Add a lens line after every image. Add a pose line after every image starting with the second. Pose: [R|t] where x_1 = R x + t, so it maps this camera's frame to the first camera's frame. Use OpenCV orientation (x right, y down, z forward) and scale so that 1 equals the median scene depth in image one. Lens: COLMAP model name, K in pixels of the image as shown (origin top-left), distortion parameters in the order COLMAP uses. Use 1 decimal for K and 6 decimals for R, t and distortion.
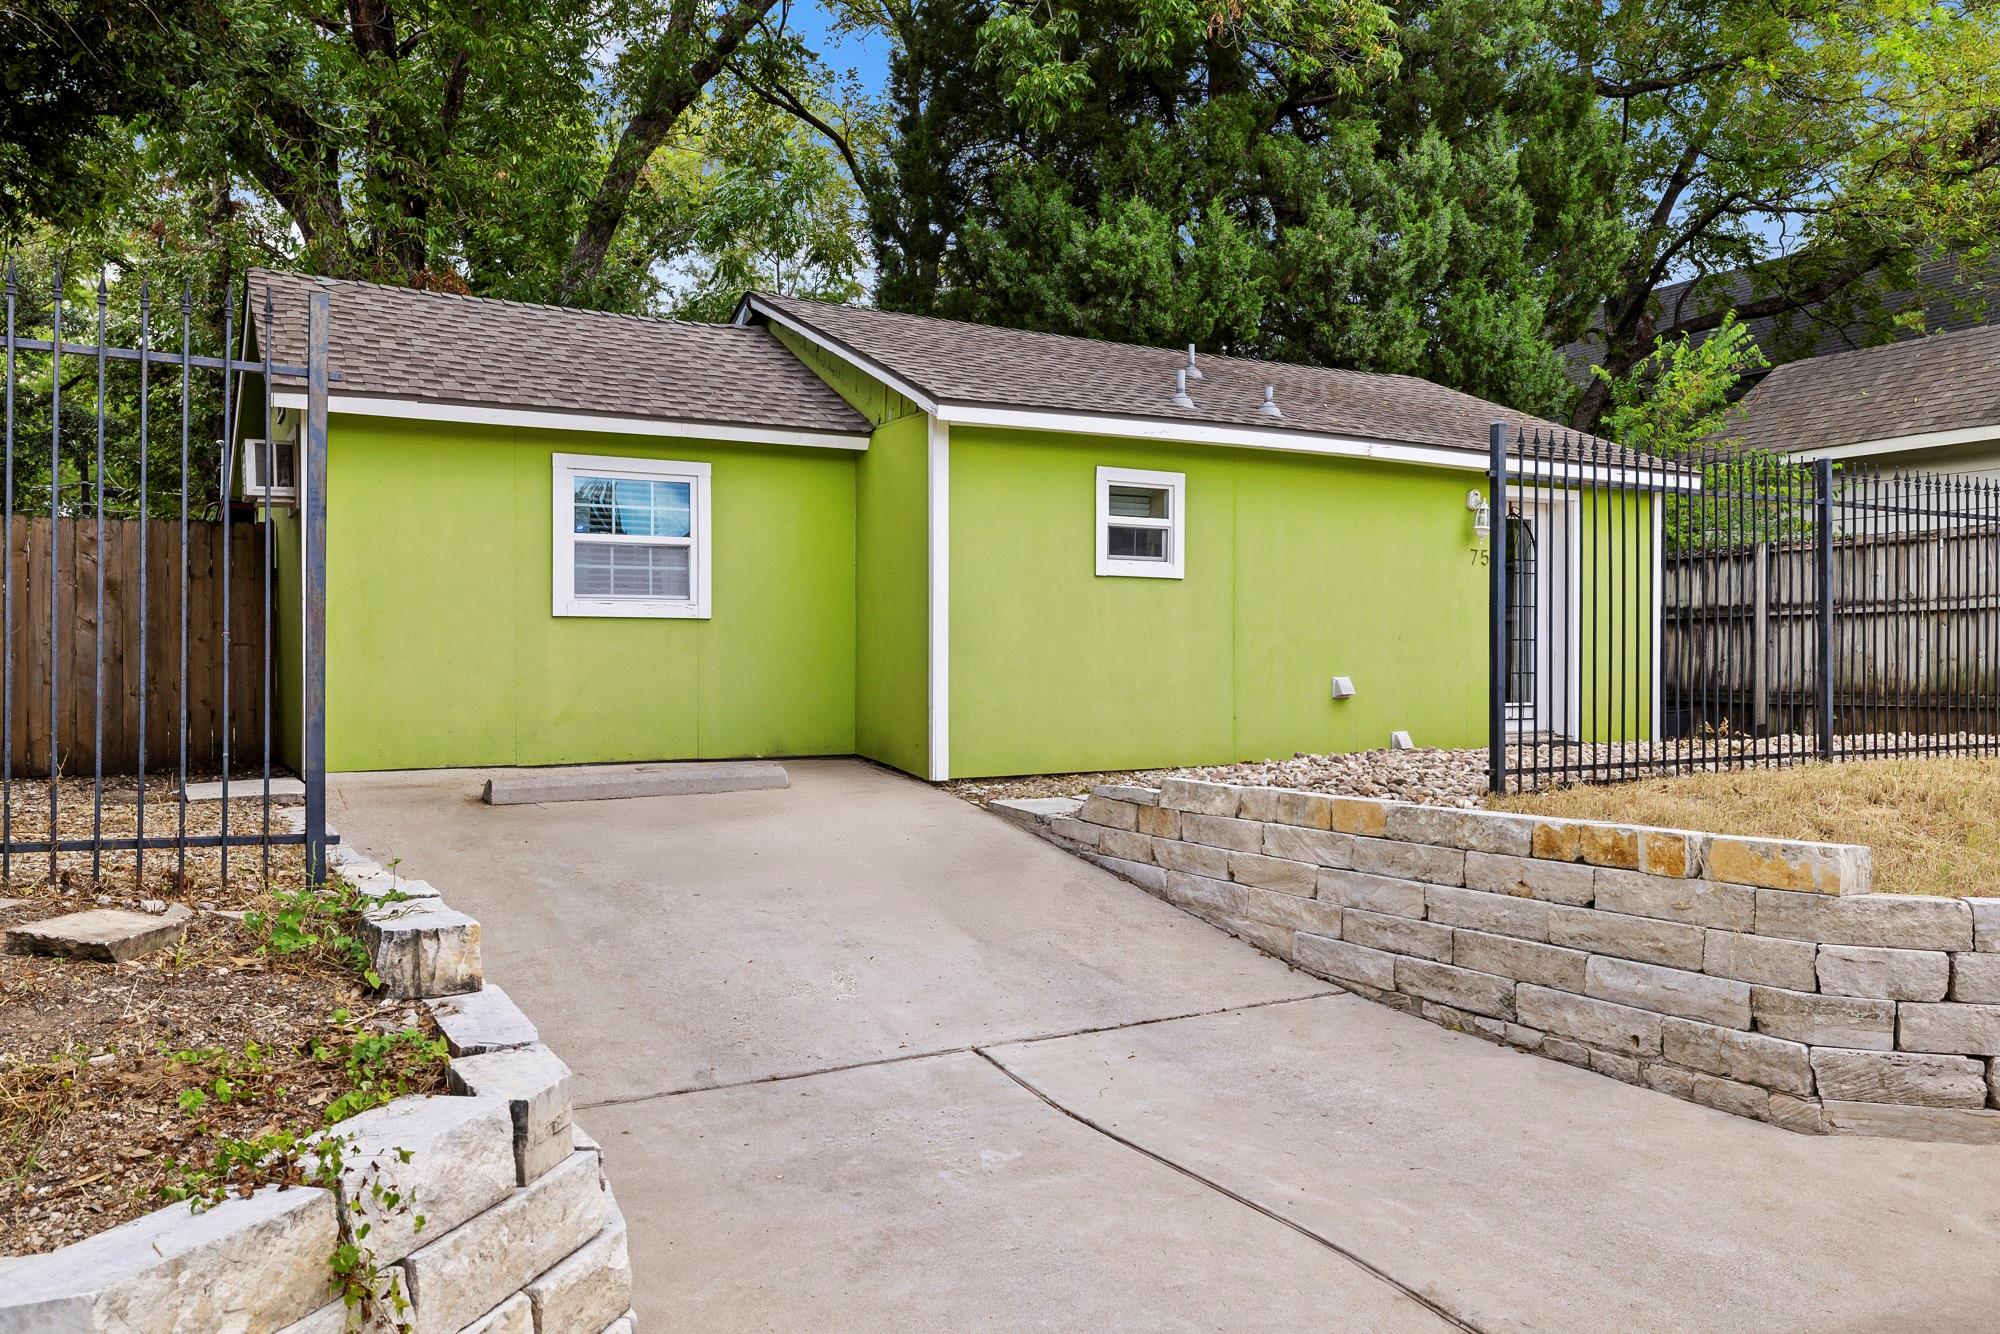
lens RADIAL K [[1491.1, 0, 1000.0], [0, 1491.1, 667.0], [0, 0, 1]] dist [0.001143, 0.002075]
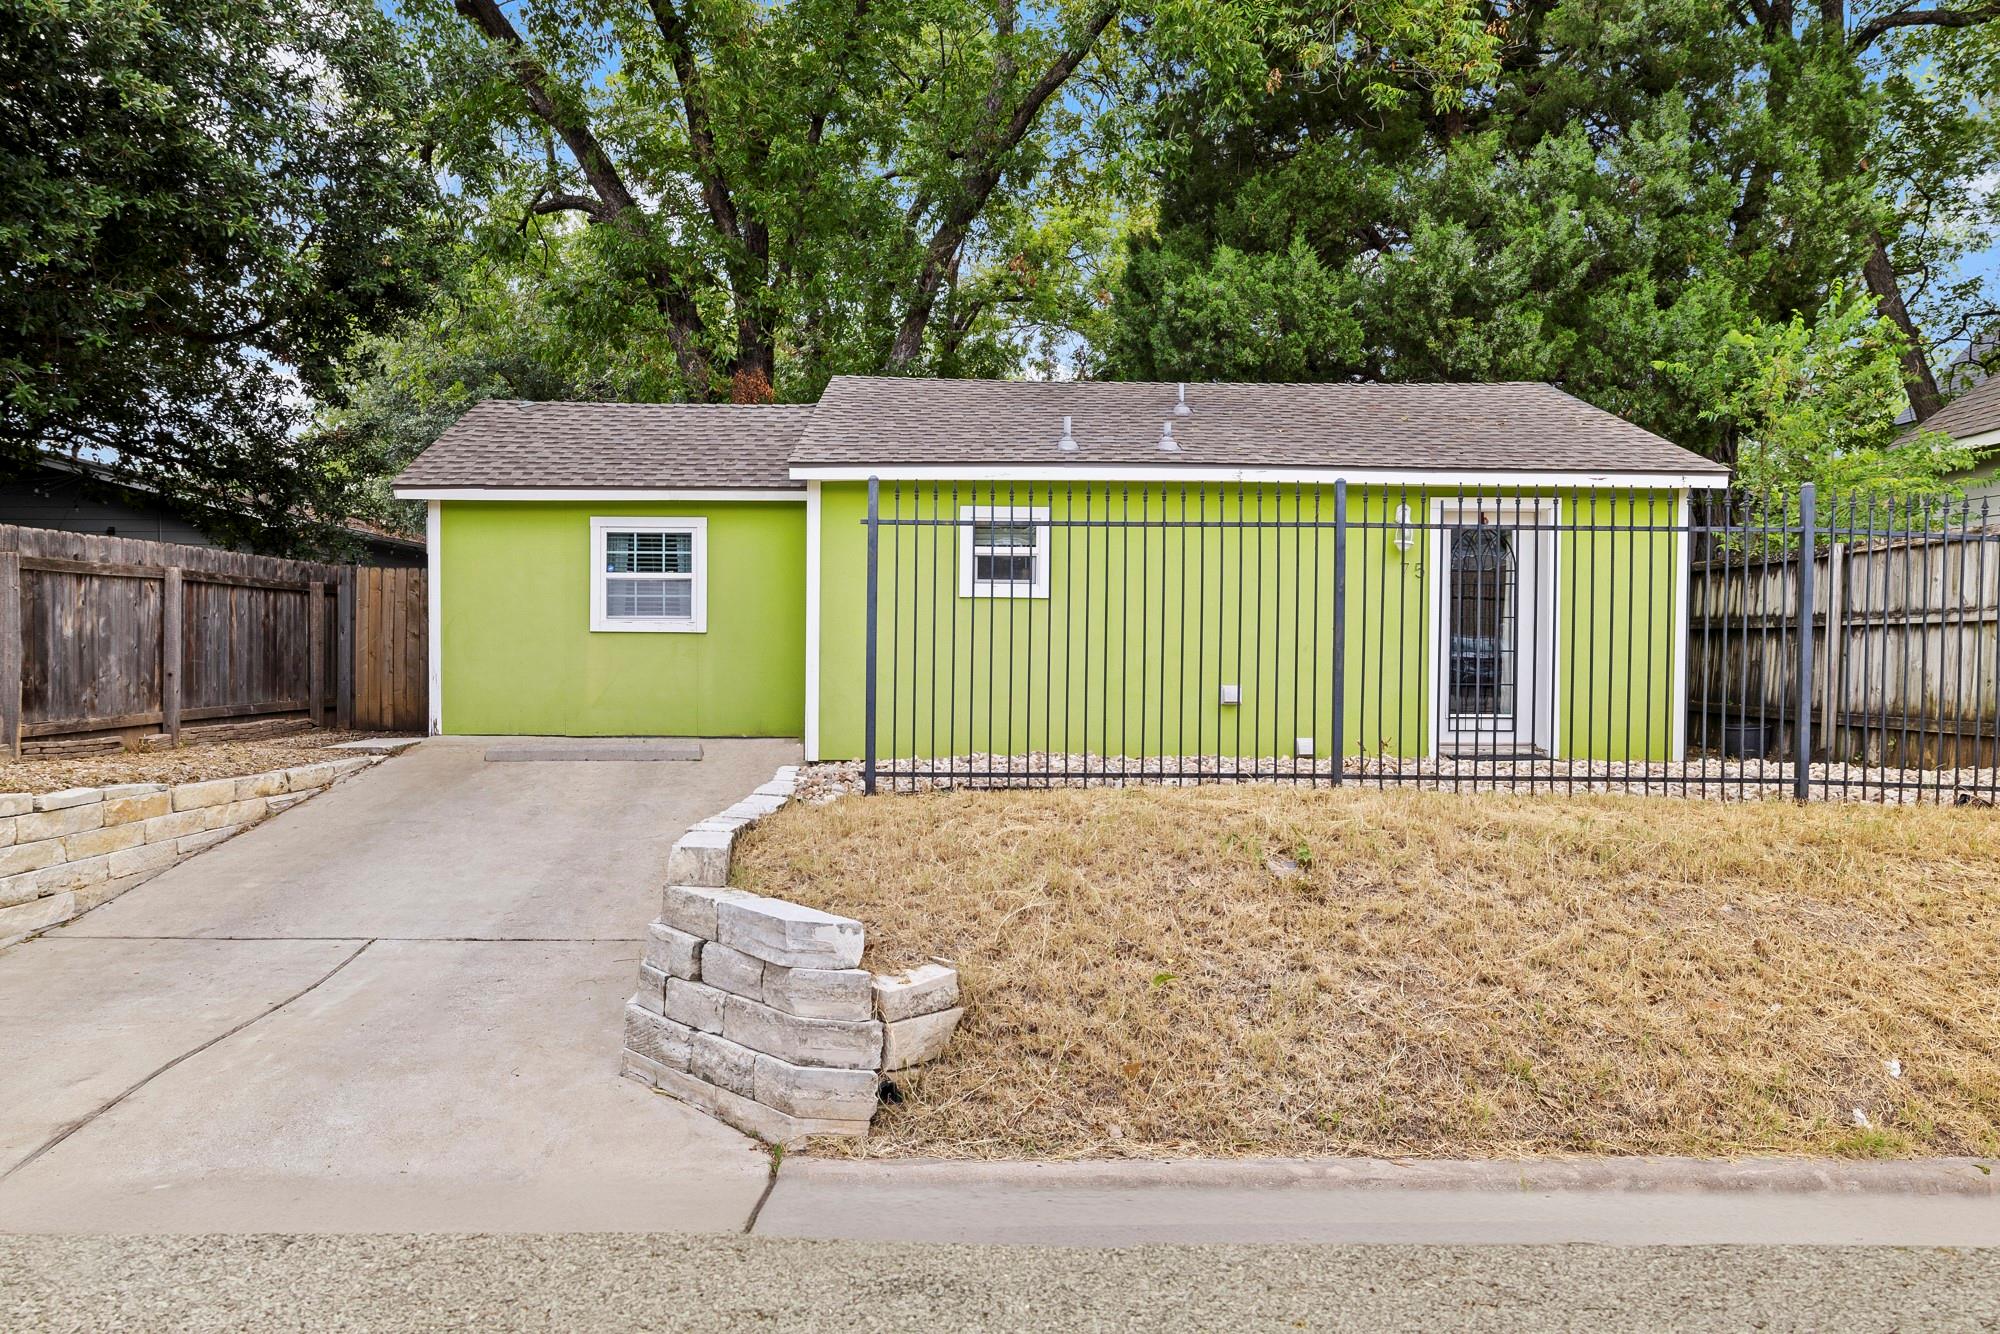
lens RADIAL K [[1308.9, 0, 1000.0], [0, 1308.9, 667.0], [0, 0, 1]] dist [-0.000707, 0.001490]
pose [[0.868868, 0.015150, -0.494813, 0.520190], [-0.010778, 0.999874, 0.011689, -0.015047], [0.494927, -0.004823, 0.868921, 0.084920]]
